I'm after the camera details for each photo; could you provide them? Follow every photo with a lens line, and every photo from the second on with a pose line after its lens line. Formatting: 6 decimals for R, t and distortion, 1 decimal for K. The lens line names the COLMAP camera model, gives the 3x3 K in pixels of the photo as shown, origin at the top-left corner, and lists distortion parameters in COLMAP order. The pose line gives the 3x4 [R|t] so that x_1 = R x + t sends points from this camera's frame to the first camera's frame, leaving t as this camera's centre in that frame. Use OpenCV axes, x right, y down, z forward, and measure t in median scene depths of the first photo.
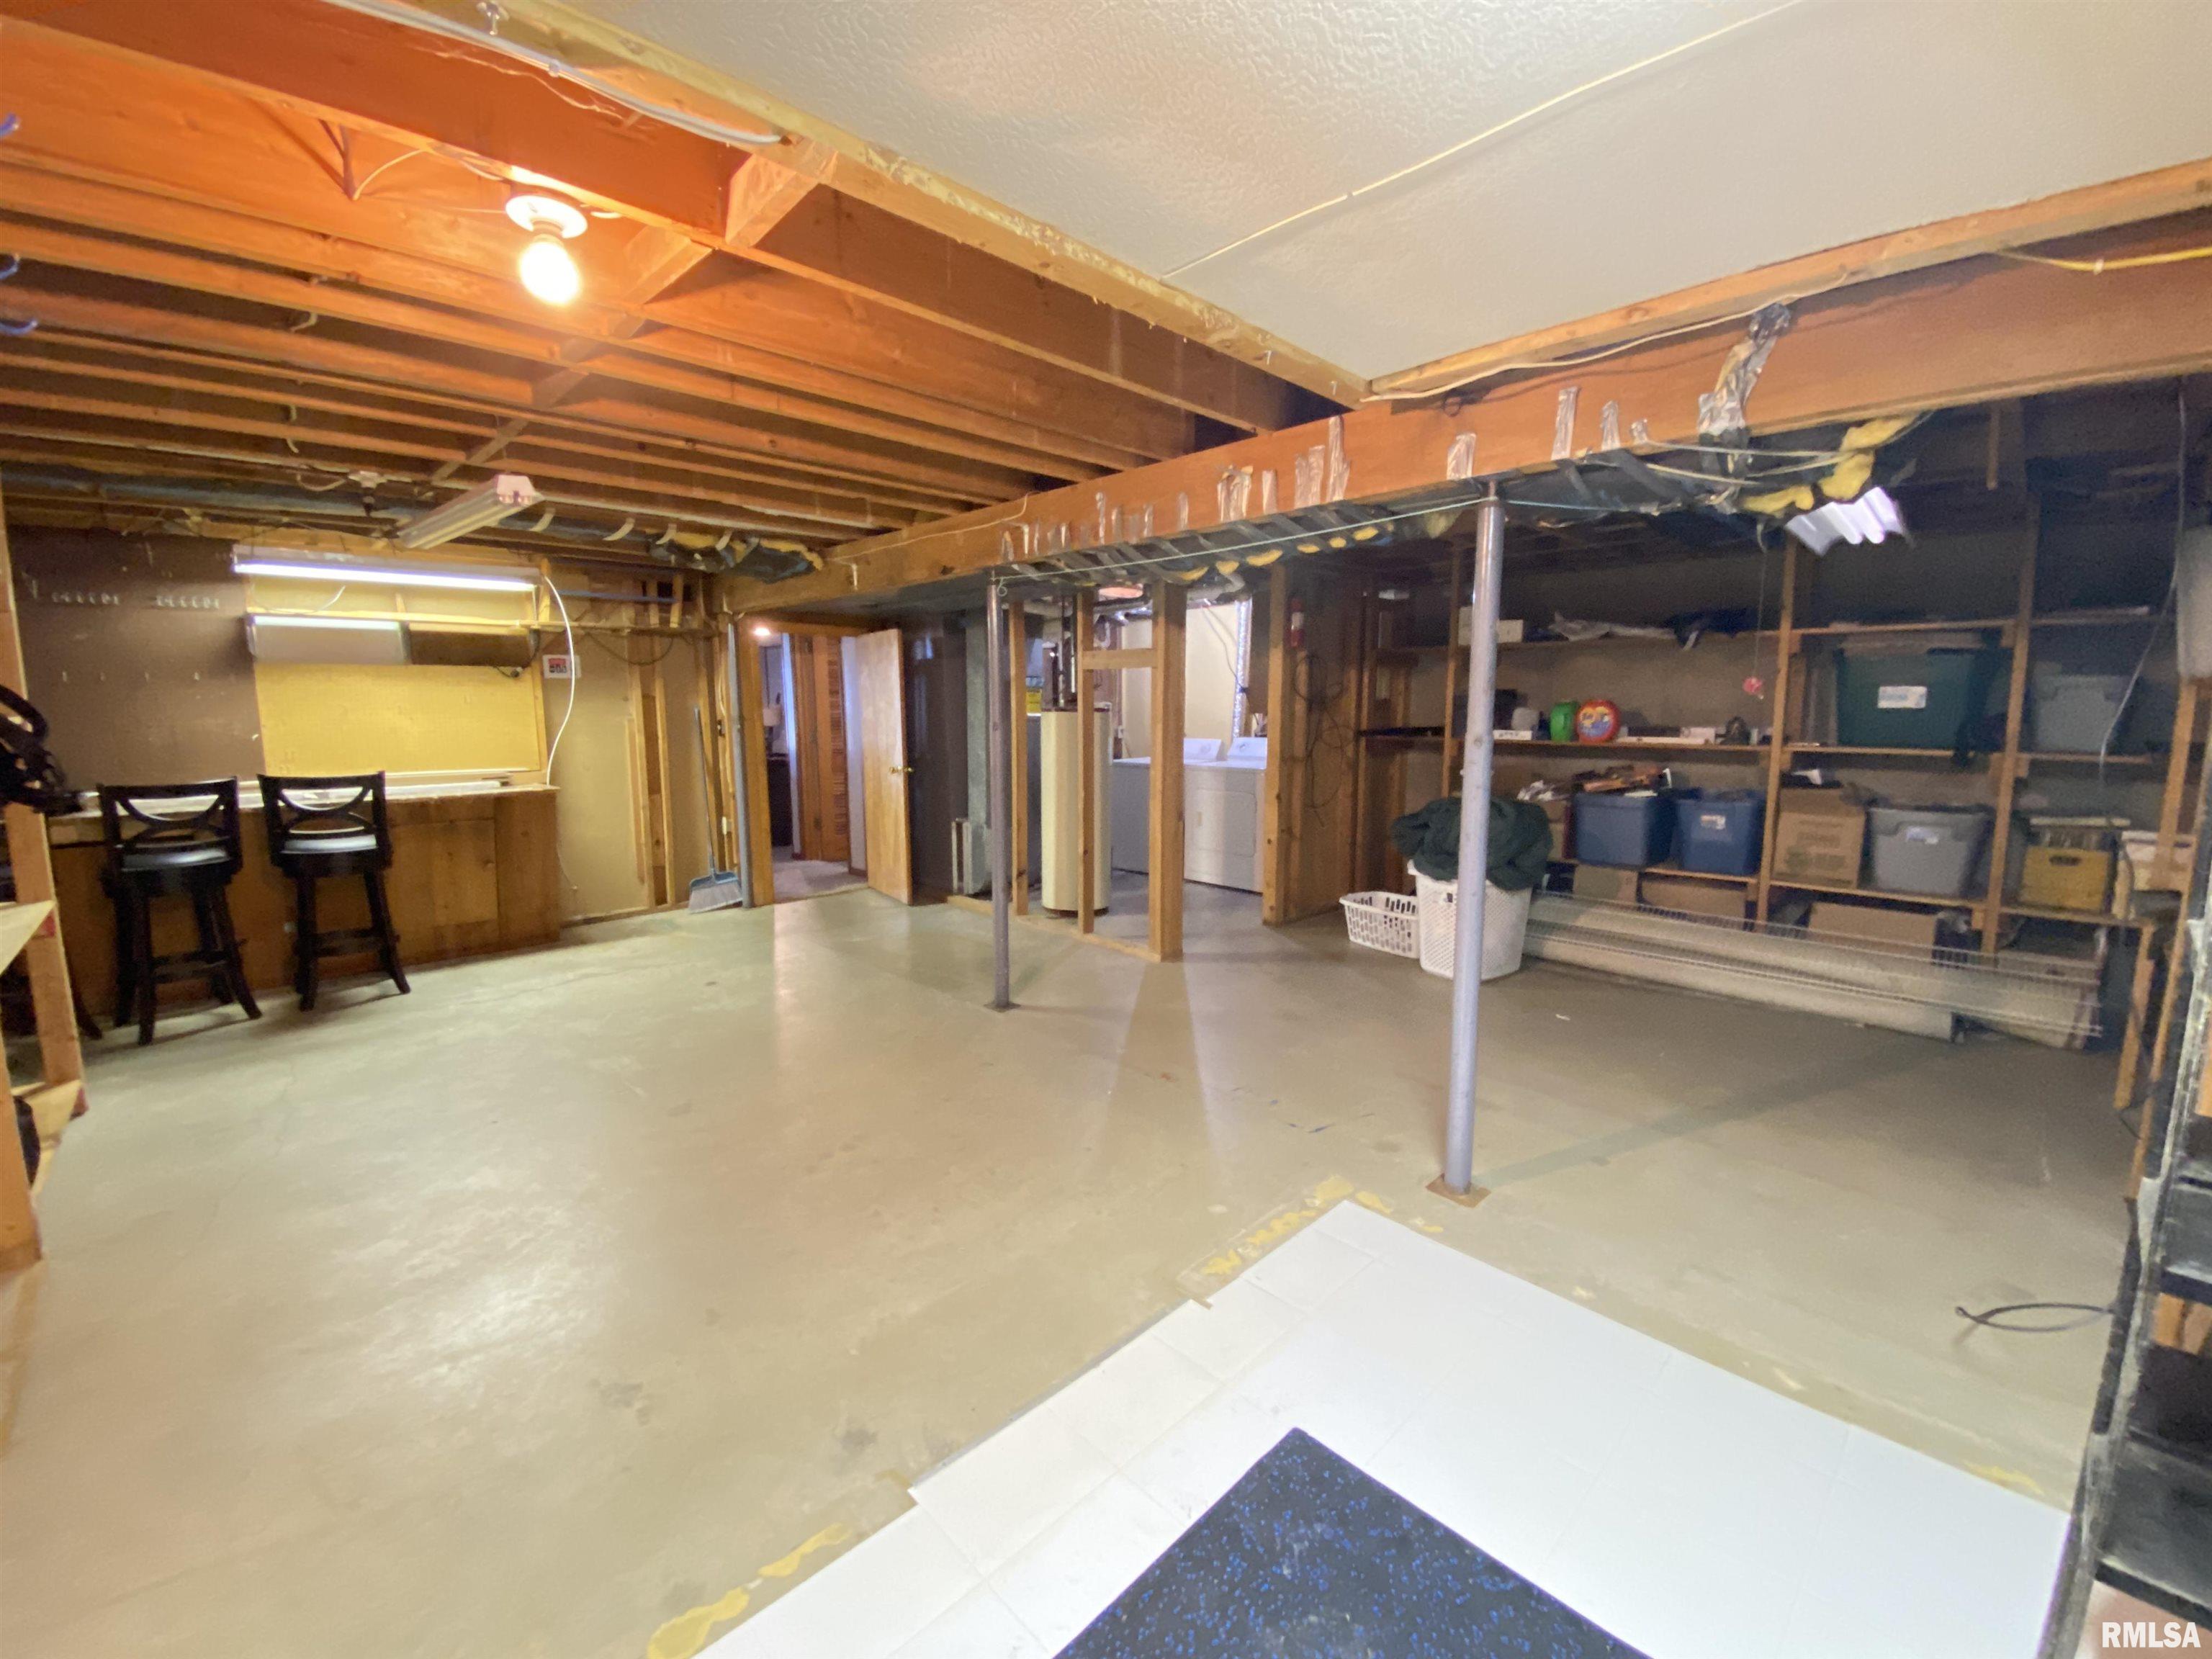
lens RADIAL K [[905.7, 0, 1108.9], [0, 905.7, 824.0], [0, 0, 1]] dist [-0.003354, -0.000506]
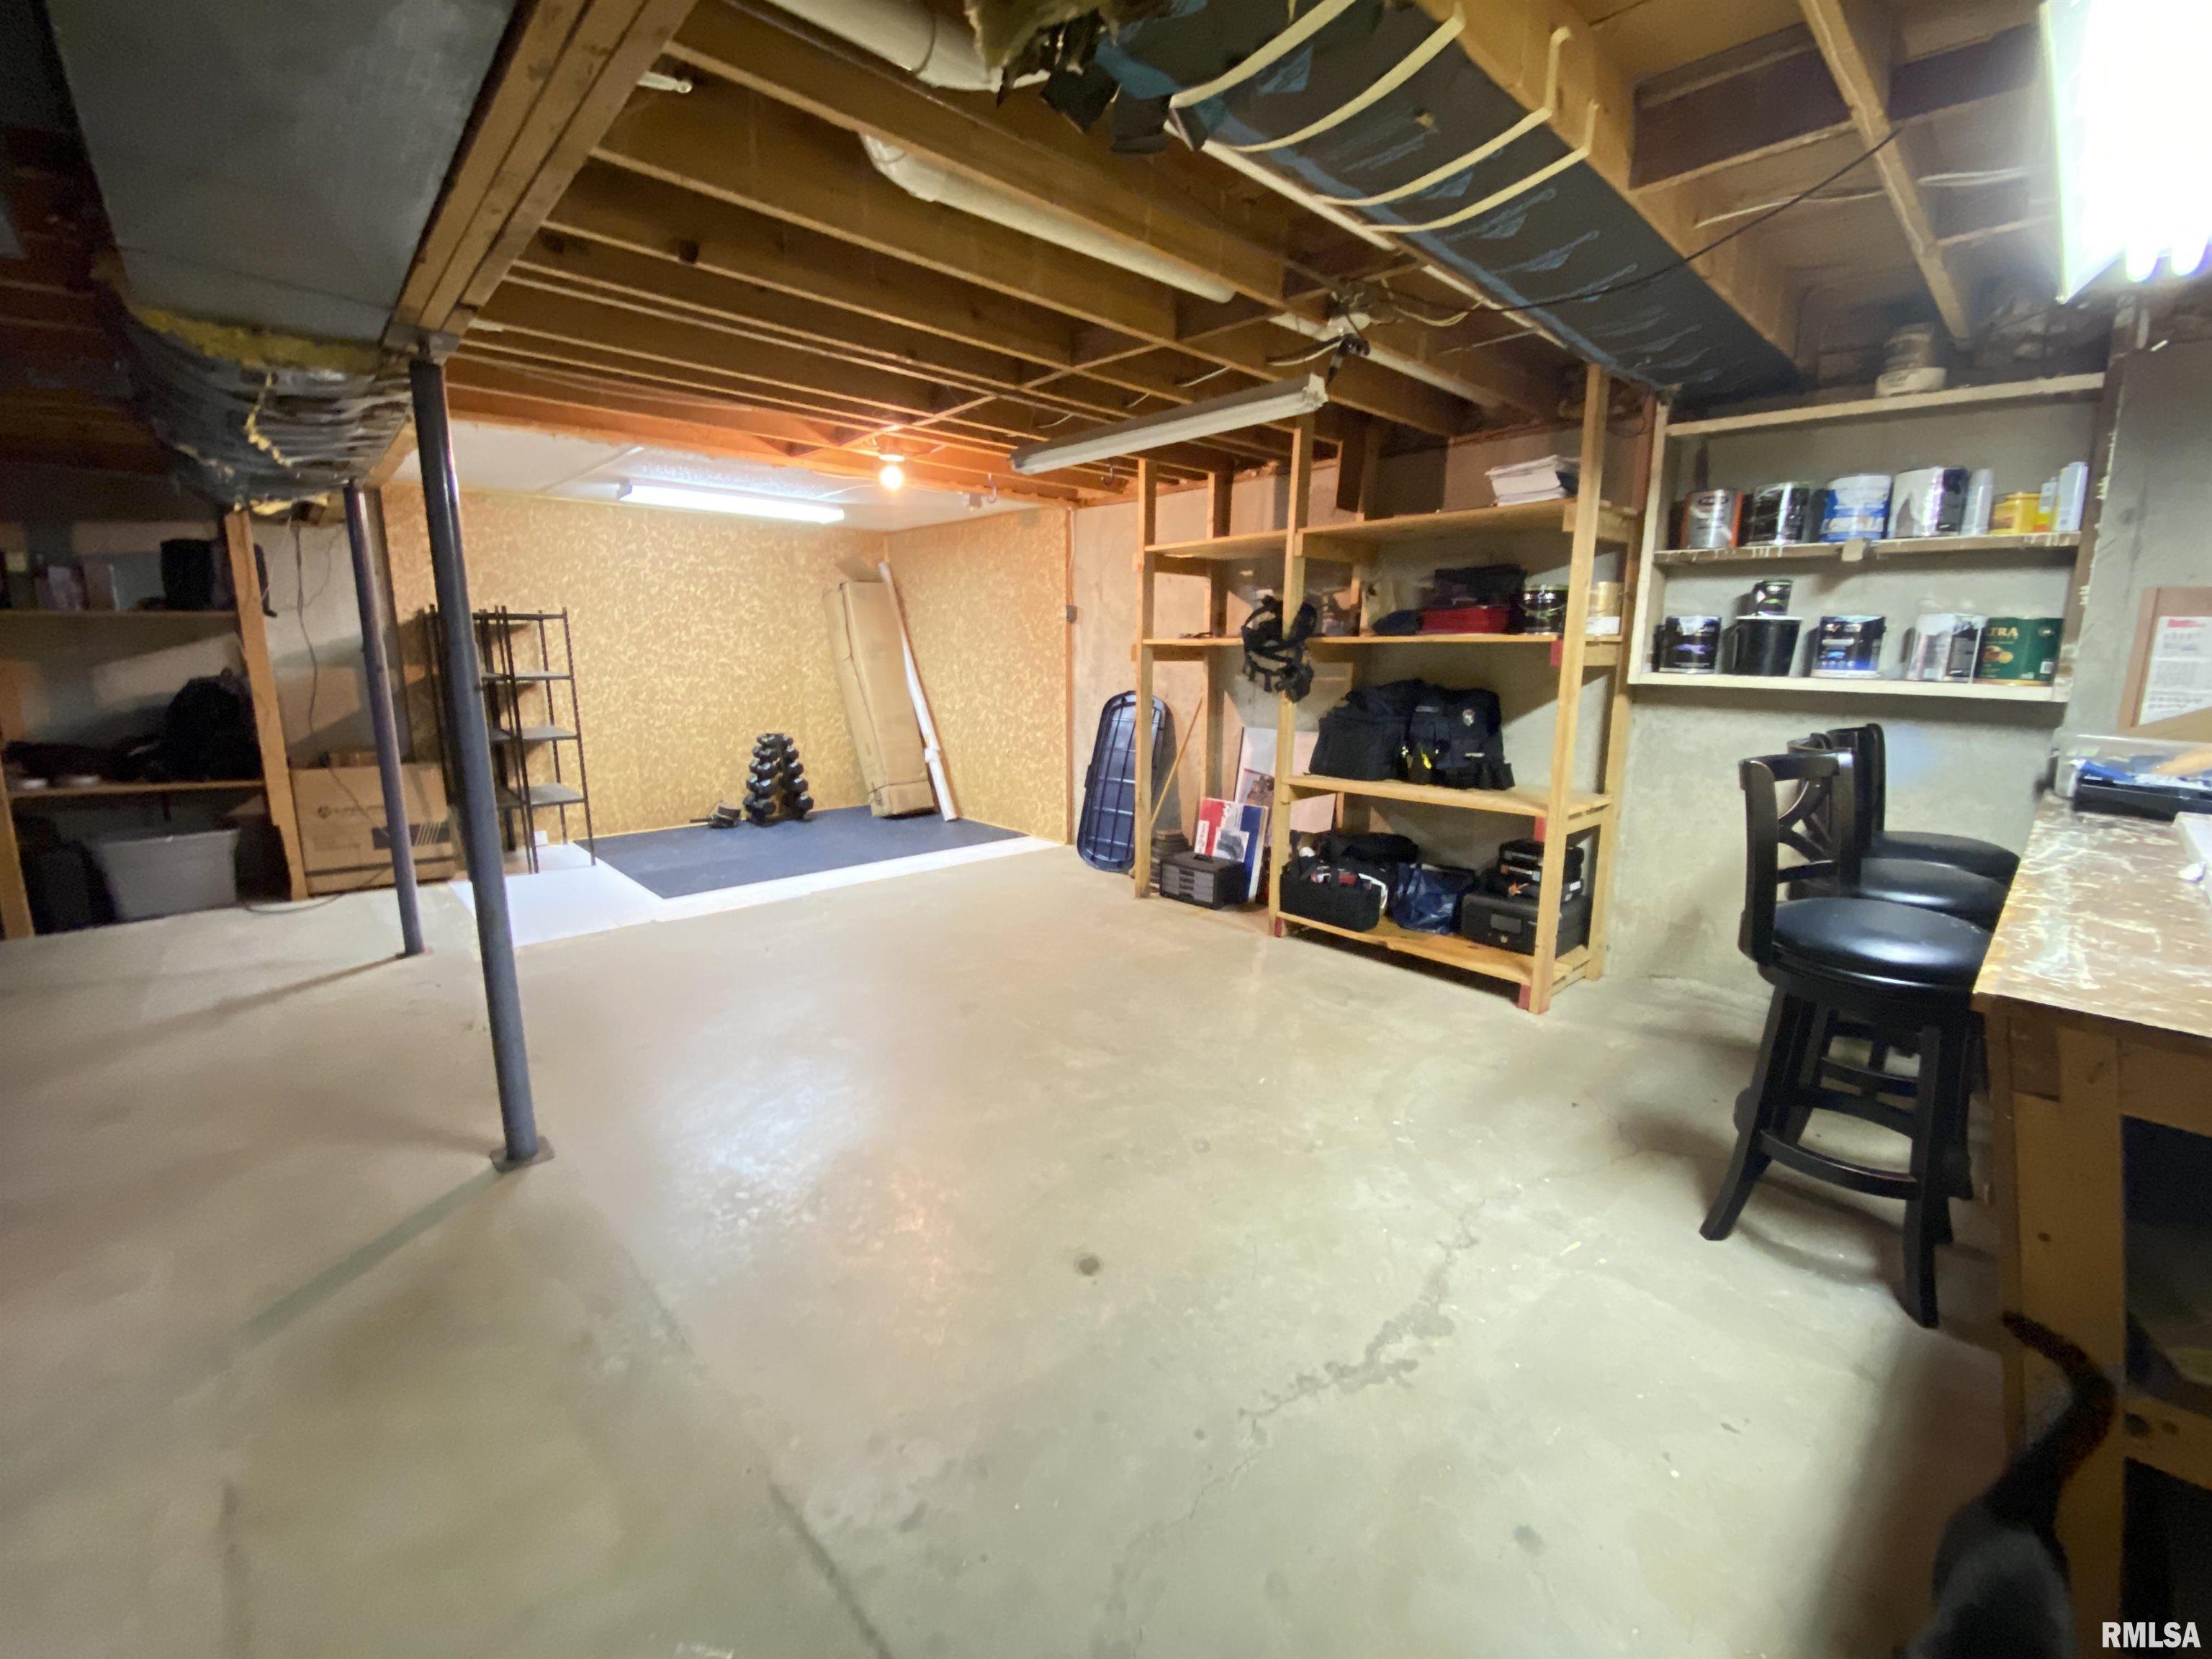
lens RADIAL K [[905.7, 0, 1104.4], [0, 905.7, 820.1], [0, 0, 1]] dist [-0.003354, -0.000506]
pose [[-0.999757, -0.005988, 0.021219, -0.502523], [0.001190, 0.946356, 0.323124, -0.185149], [-0.022015, 0.323070, -0.946119, 1.483293]]
